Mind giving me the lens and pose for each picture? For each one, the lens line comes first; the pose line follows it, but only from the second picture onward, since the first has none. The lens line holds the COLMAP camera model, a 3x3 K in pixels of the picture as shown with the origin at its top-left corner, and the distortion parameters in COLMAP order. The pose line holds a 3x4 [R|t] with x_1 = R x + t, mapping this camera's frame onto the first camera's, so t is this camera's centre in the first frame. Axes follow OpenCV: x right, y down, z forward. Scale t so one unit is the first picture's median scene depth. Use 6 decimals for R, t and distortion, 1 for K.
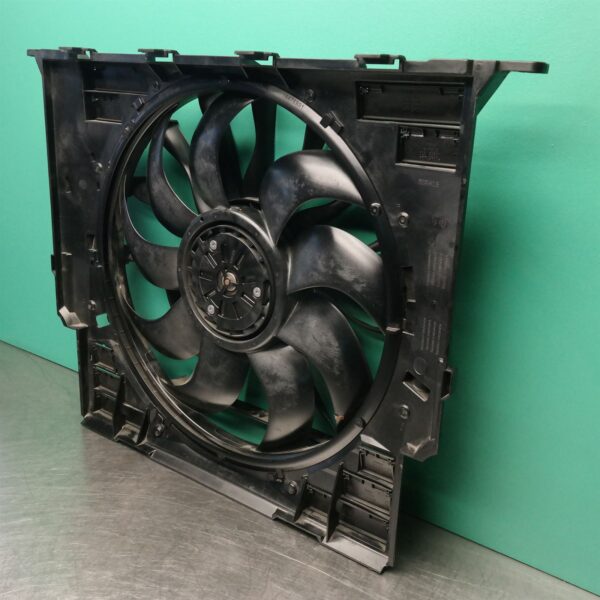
lens RADIAL K [[723.9, 0, 307.6], [0, 723.9, 320.6], [0, 0, 1]] dist [0.015204, 0.000000]
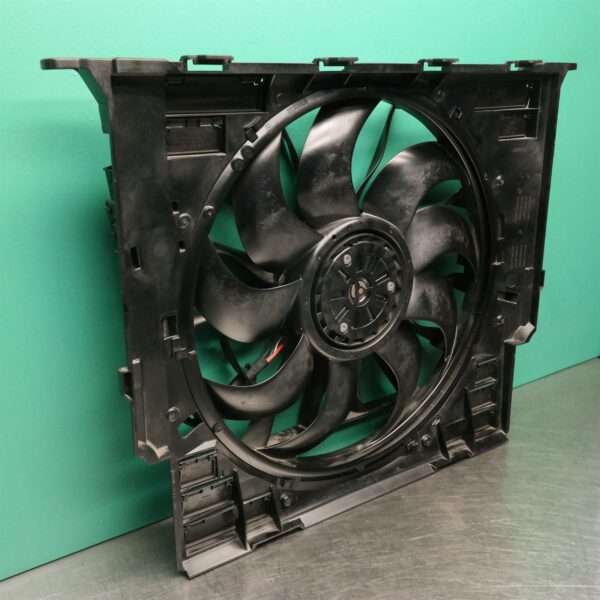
lens RADIAL K [[723.9, 0, 292.5], [0, 723.9, 316.4], [0, 0, 1]] dist [0.015204, 0.000000]
pose [[0.298745, -0.335171, 0.893539, -0.999749], [0.324877, 0.916092, 0.235012, -0.274163], [-0.897333, 0.220081, 0.382568, 0.688192]]
